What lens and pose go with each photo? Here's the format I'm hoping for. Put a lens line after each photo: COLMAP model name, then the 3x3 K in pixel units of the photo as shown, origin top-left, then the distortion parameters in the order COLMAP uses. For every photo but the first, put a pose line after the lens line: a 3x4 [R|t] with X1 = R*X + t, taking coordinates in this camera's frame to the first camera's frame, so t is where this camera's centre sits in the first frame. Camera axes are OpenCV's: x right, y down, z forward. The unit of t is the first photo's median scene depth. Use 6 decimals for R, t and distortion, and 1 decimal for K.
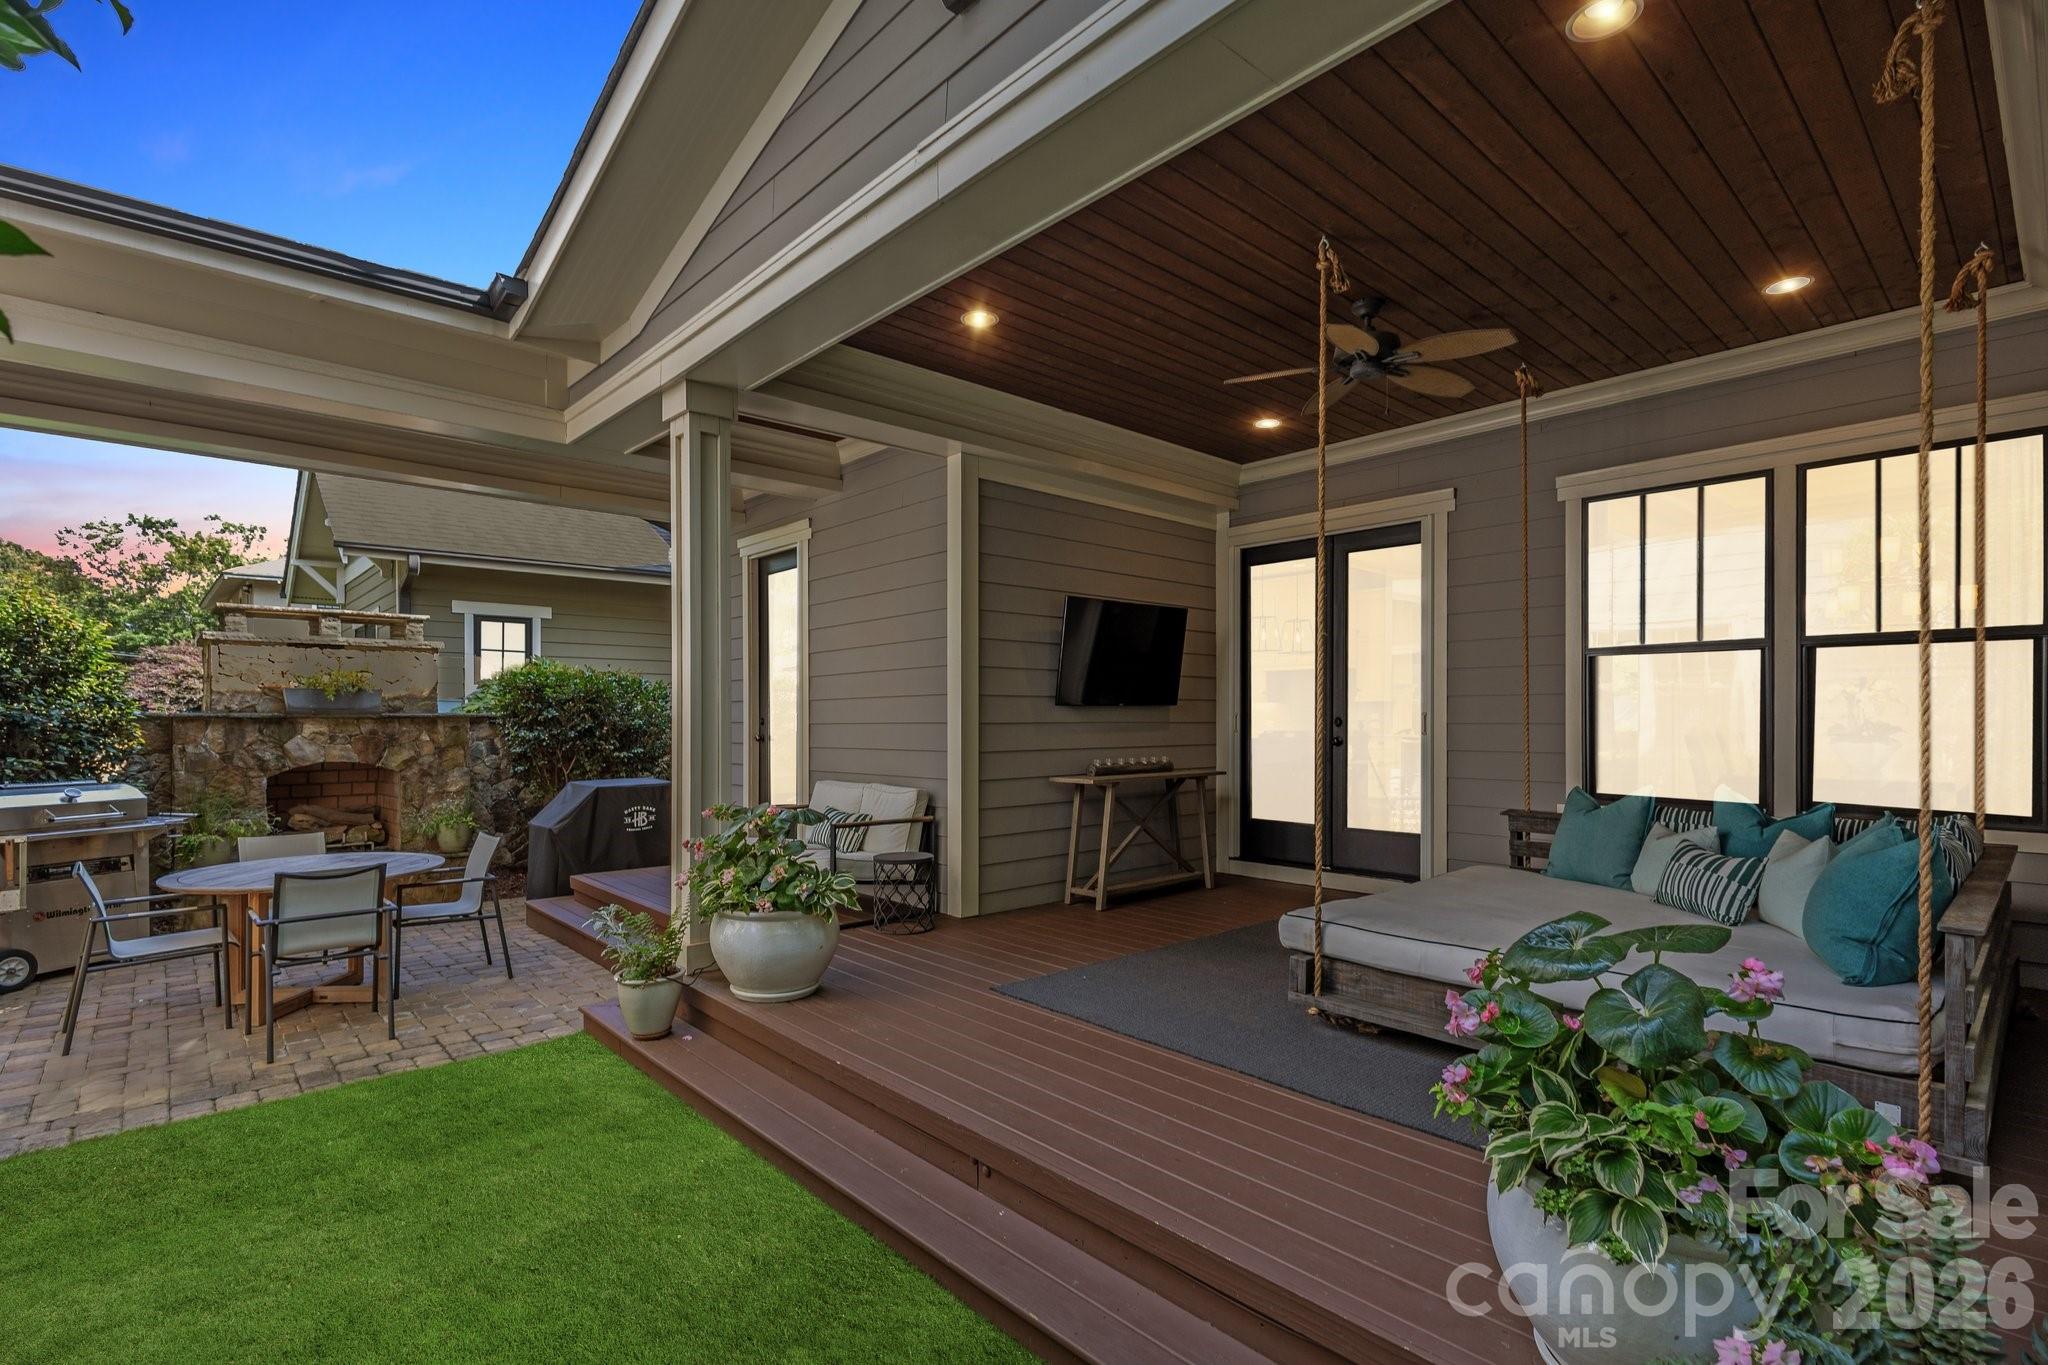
lens RADIAL K [[945.1, 0, 1038.8], [0, 945.1, 715.2], [0, 0, 1]] dist [0.000726, -0.002176]
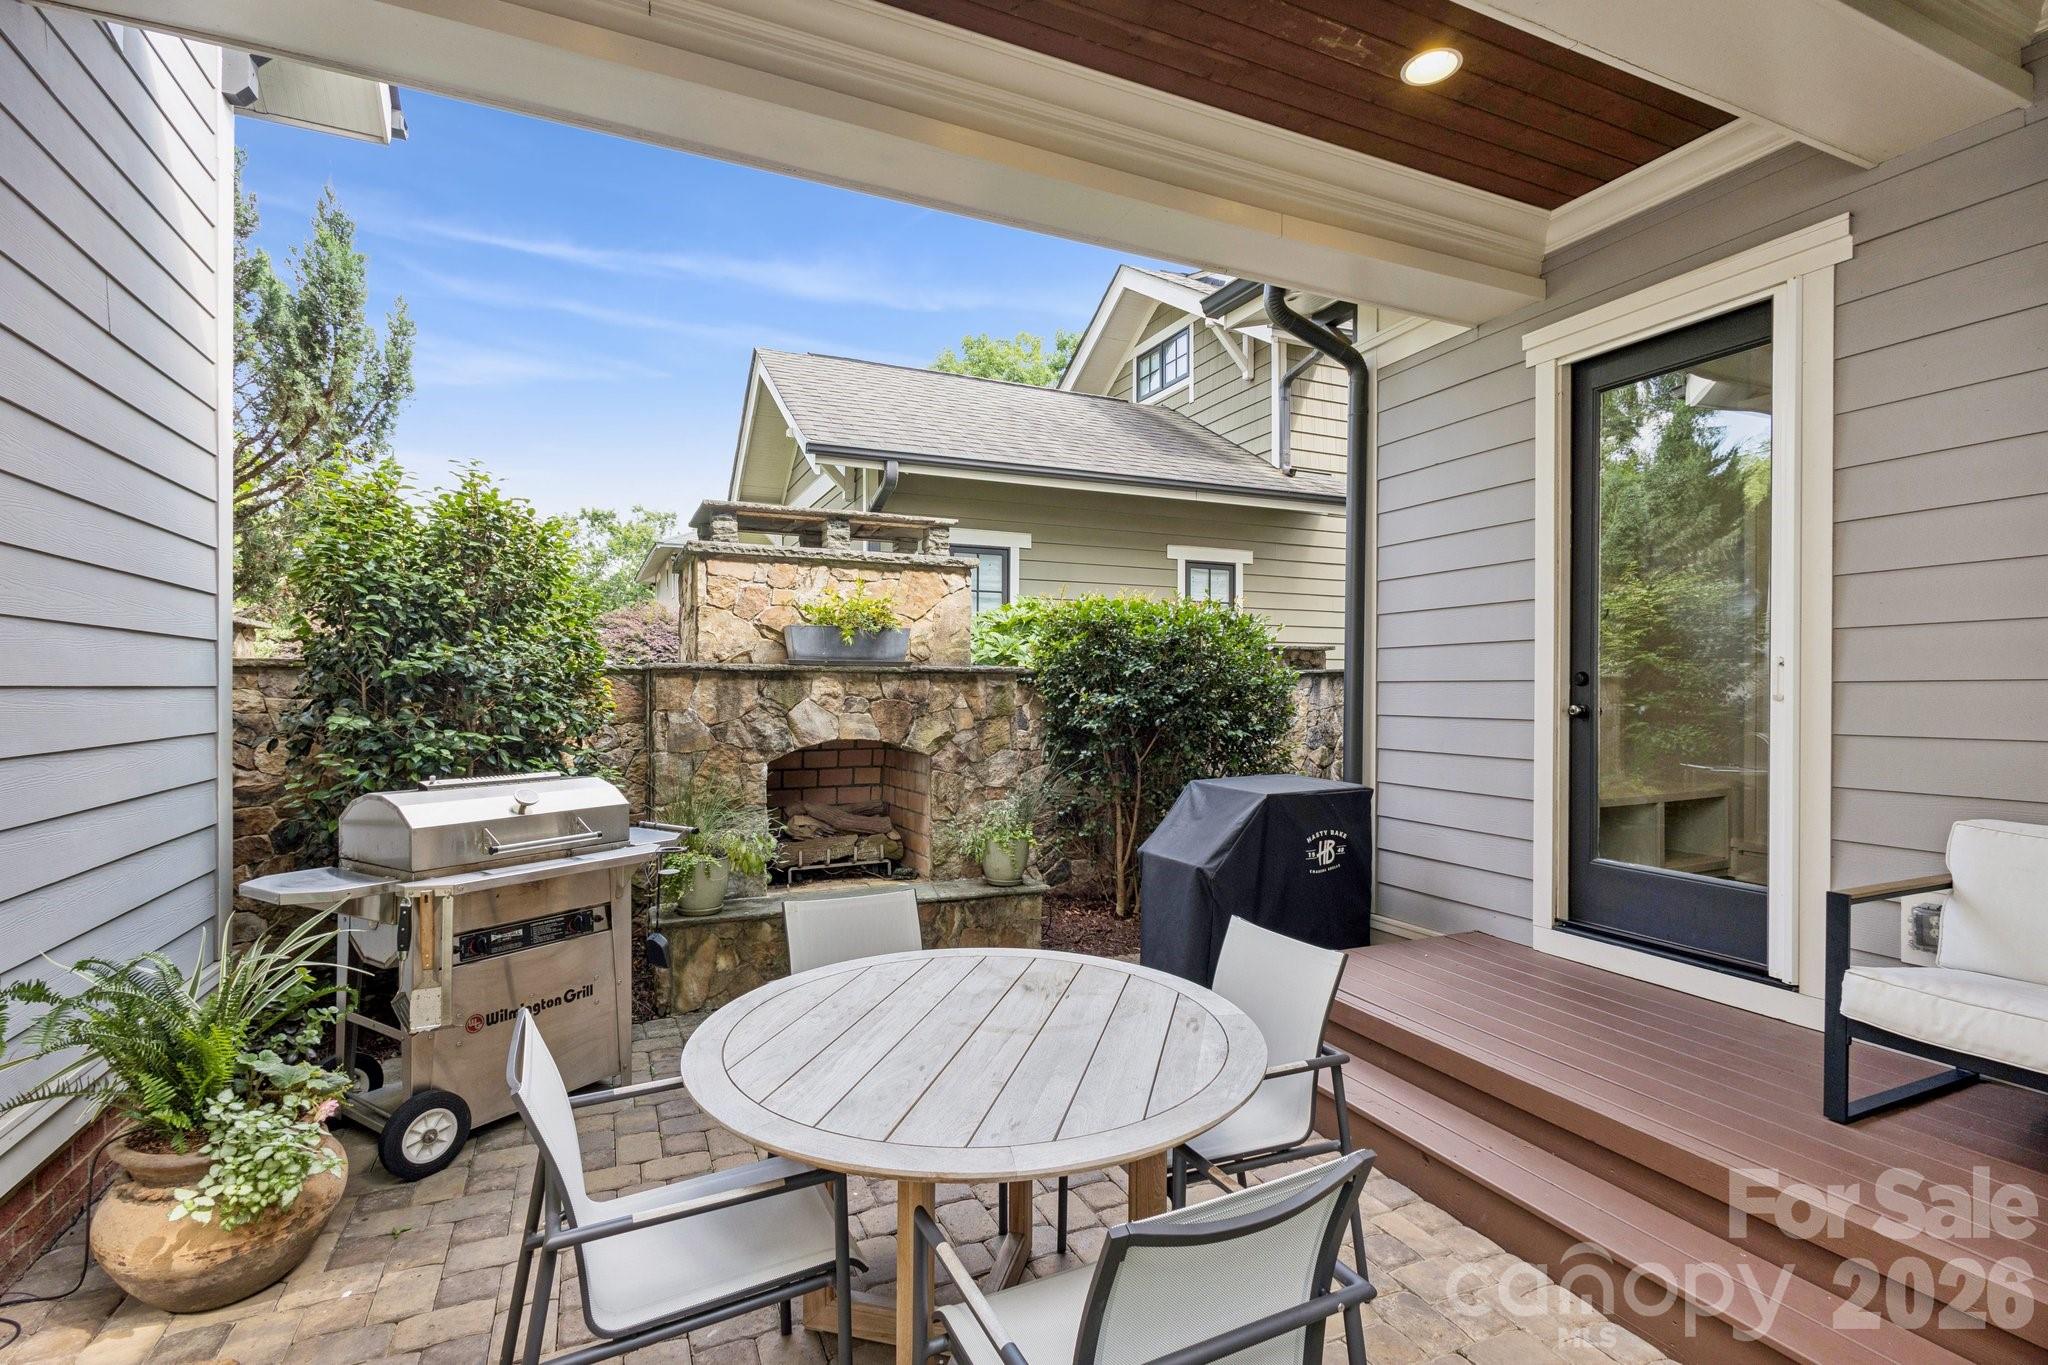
lens RADIAL K [[945.1, 0, 1024.2], [0, 945.1, 682.6], [0, 0, 1]] dist [0.000726, -0.002176]
pose [[0.946754, 0.002408, -0.321950, -0.430194], [-0.002822, 0.999996, -0.000818, 0.010639], [0.321947, 0.001683, 0.946756, 0.430556]]
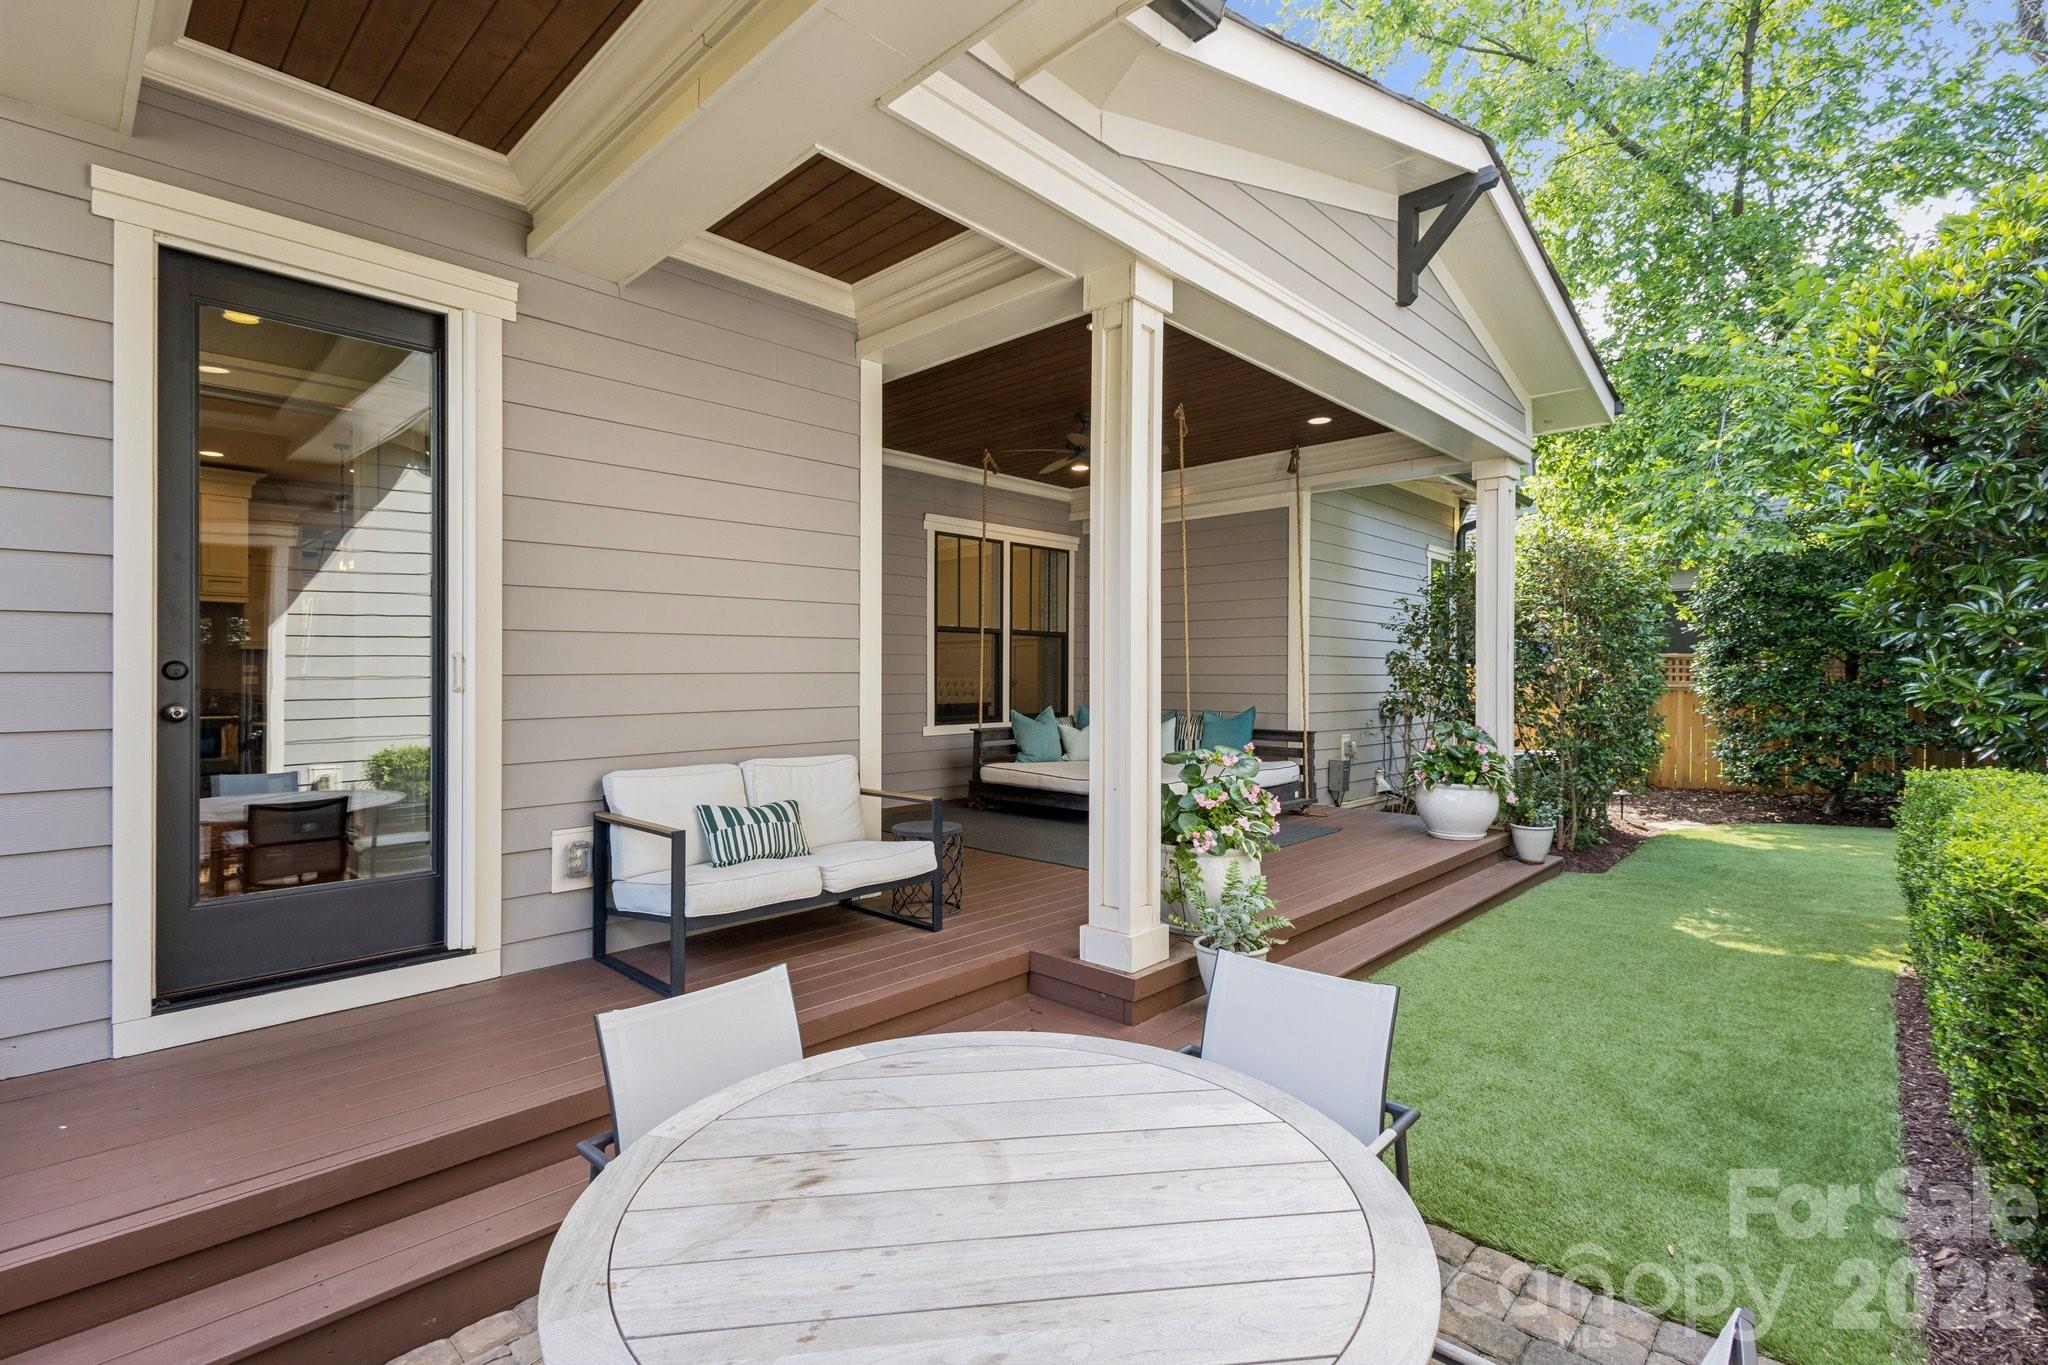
lens RADIAL K [[945.1, 0, 1019.7], [0, 945.1, 676.5], [0, 0, 1]] dist [0.000726, -0.002176]
pose [[-0.054378, -0.003686, 0.998514, -1.186320], [0.001757, 0.999991, 0.003787, 0.004557], [-0.998519, 0.001961, -0.054372, 1.113621]]
